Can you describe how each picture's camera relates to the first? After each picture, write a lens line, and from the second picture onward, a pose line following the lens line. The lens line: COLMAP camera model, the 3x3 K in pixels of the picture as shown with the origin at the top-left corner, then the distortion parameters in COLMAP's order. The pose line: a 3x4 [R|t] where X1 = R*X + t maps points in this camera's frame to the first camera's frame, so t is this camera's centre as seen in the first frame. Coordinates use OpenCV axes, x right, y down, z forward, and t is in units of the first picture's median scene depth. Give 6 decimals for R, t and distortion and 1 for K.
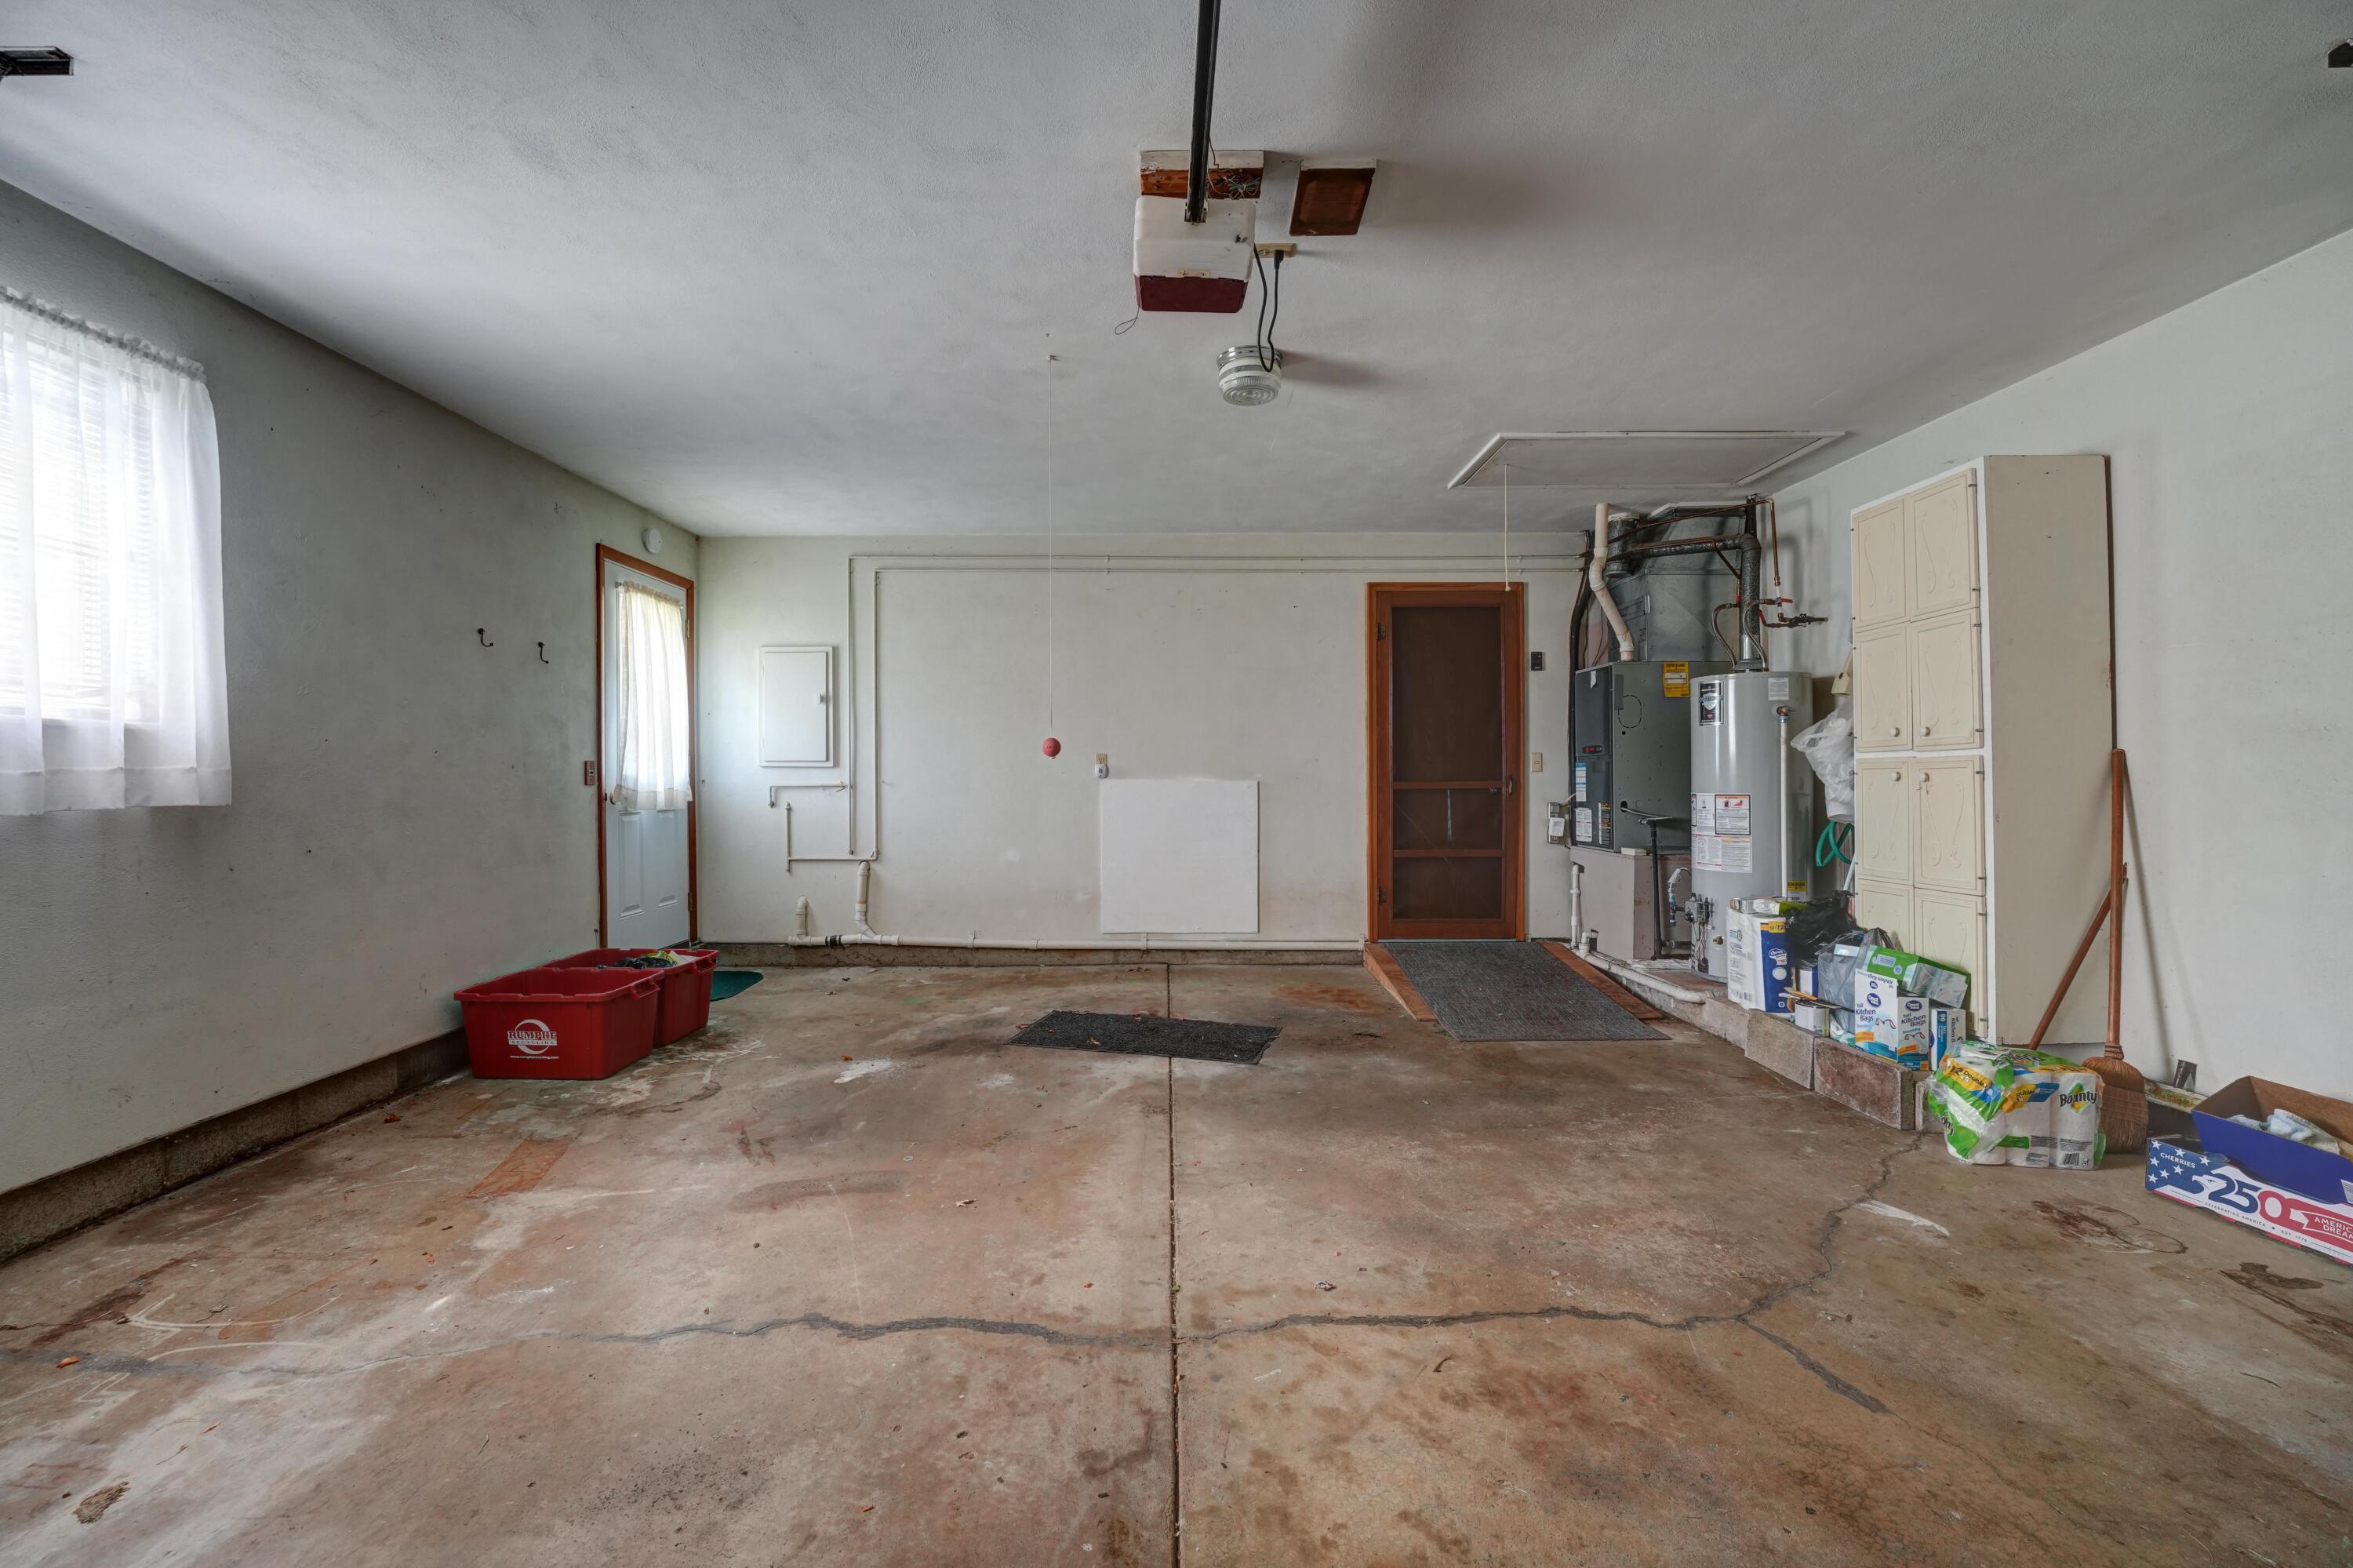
lens RADIAL K [[938.2, 0, 1164.7], [0, 938.2, 784.2], [0, 0, 1]] dist [-0.025020, 0.000165]
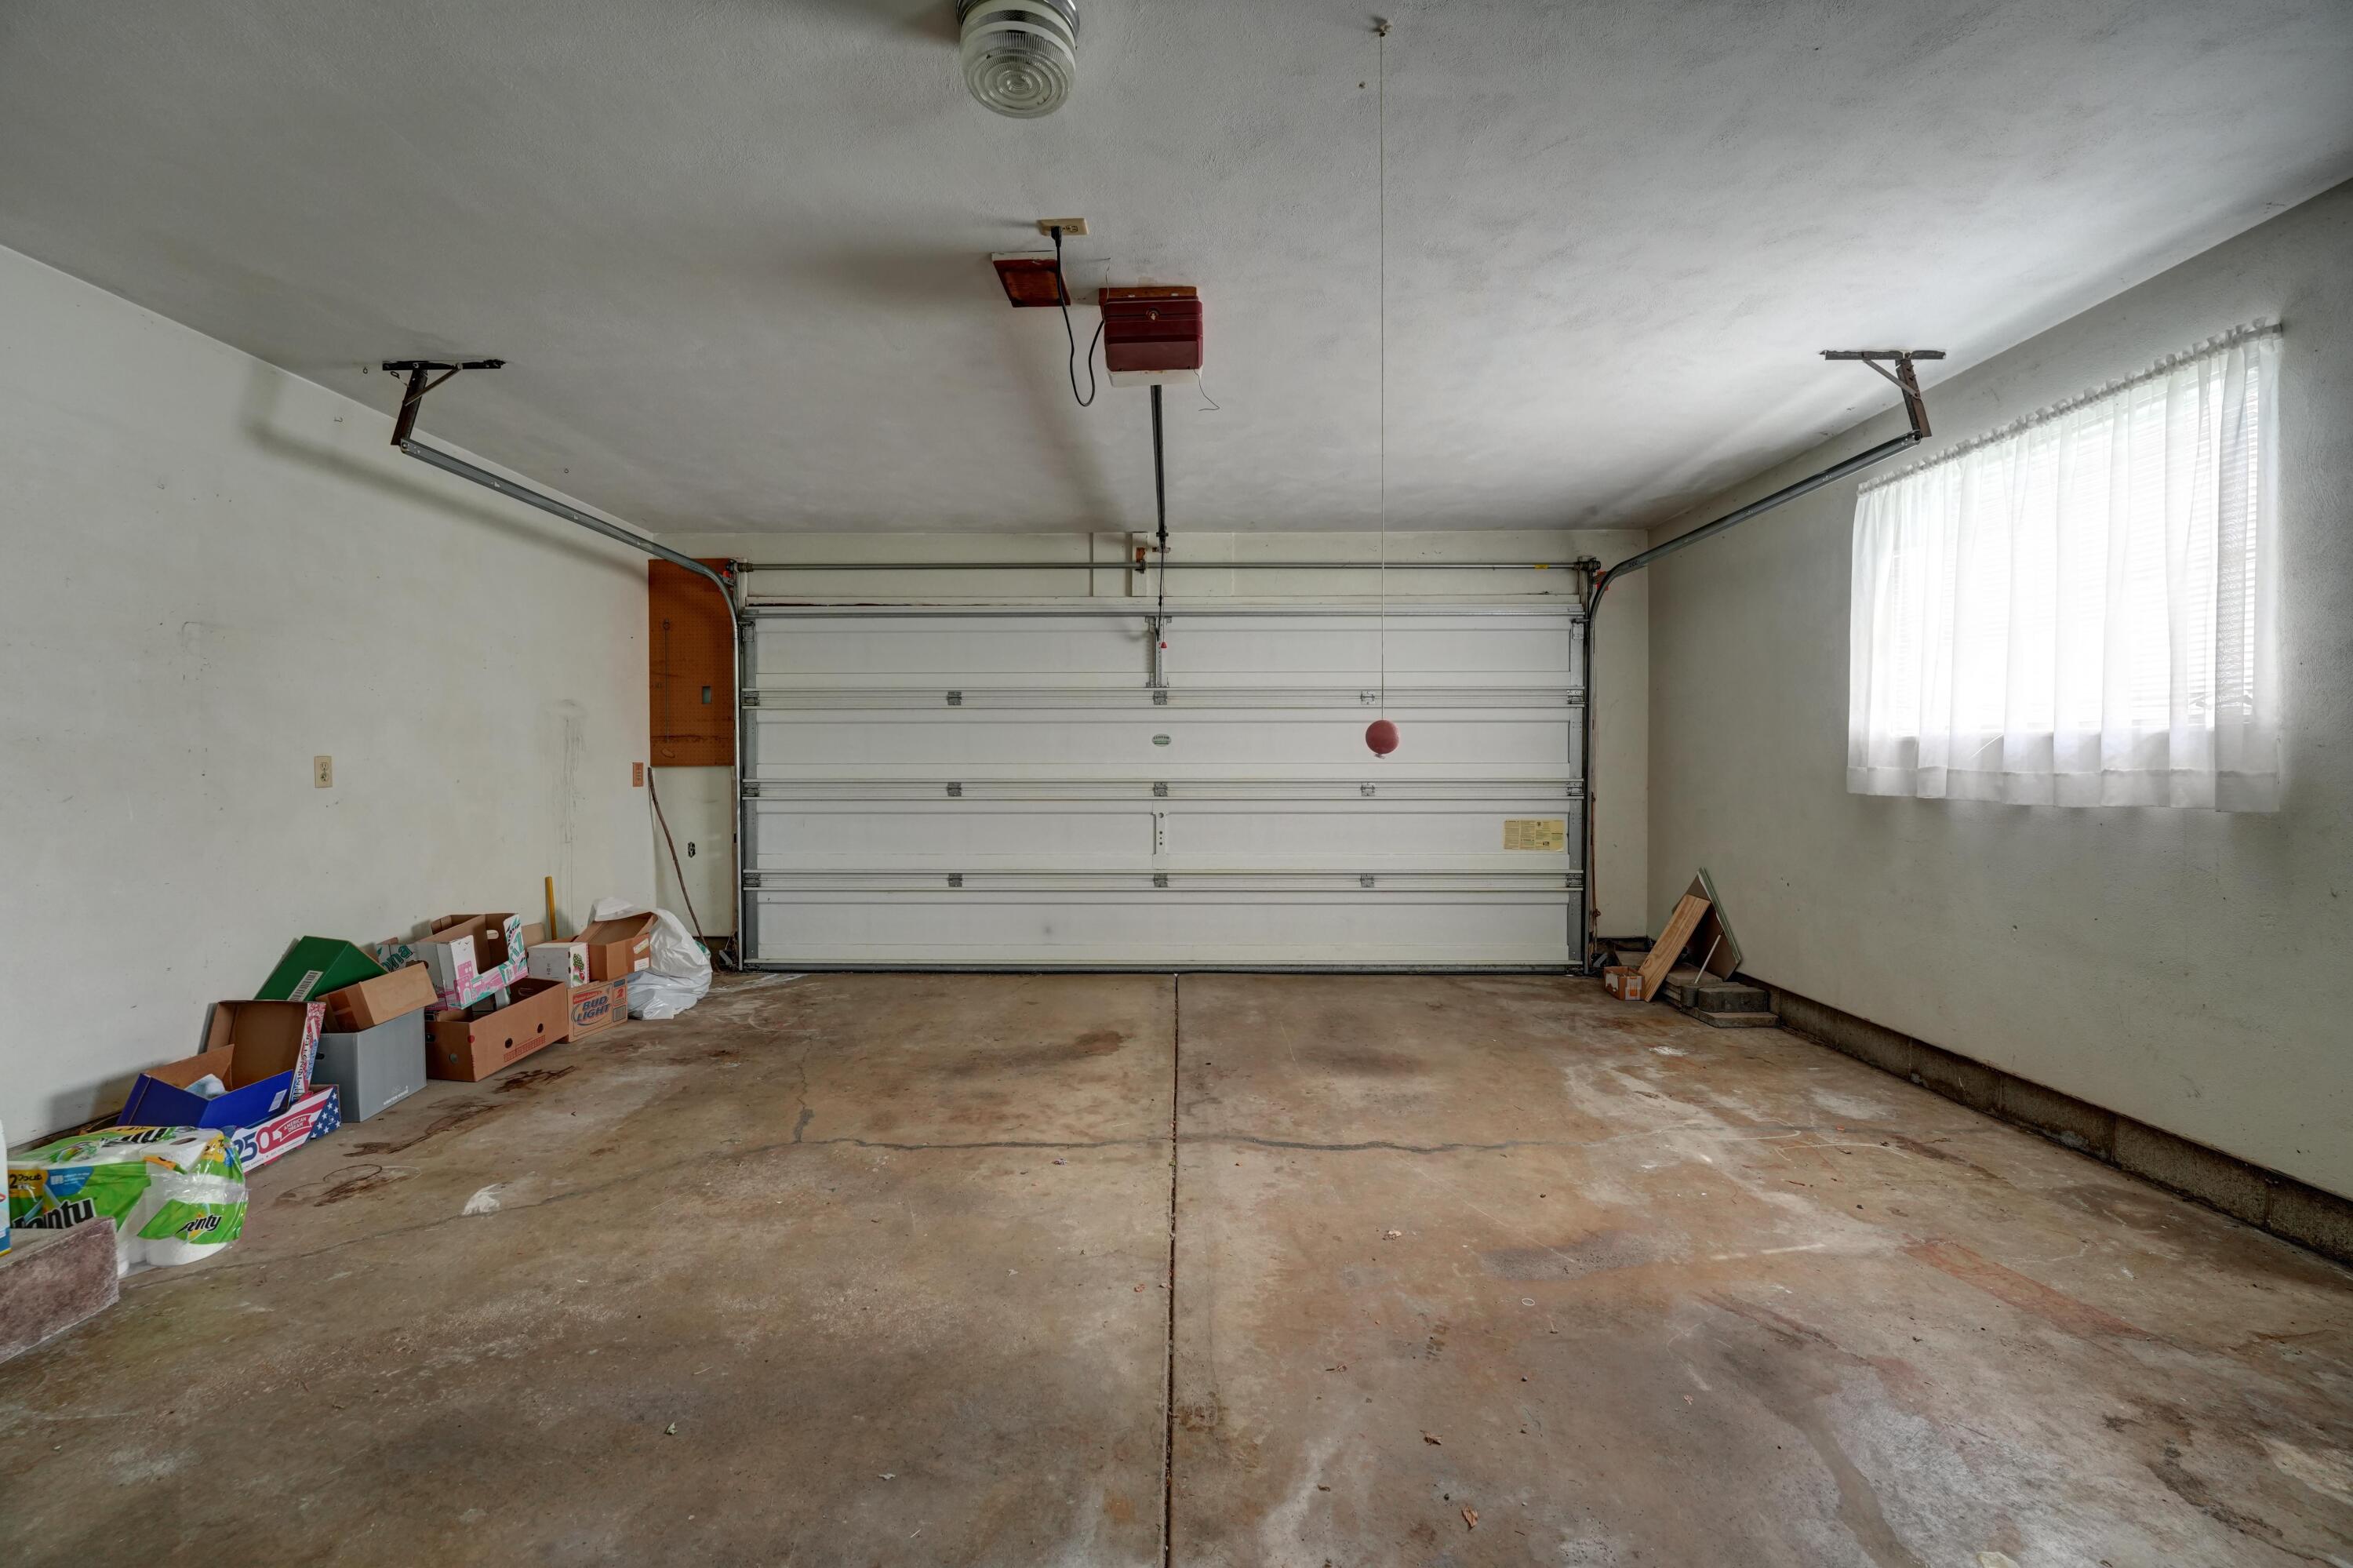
lens RADIAL K [[938.2, 0, 1173.1], [0, 938.2, 777.4], [0, 0, 1]] dist [-0.025020, 0.000165]
pose [[-0.999970, 0.003838, 0.006670, -0.000444], [0.003986, 0.999744, 0.022265, -0.040953], [-0.006582, 0.022291, -0.999730, 2.248416]]
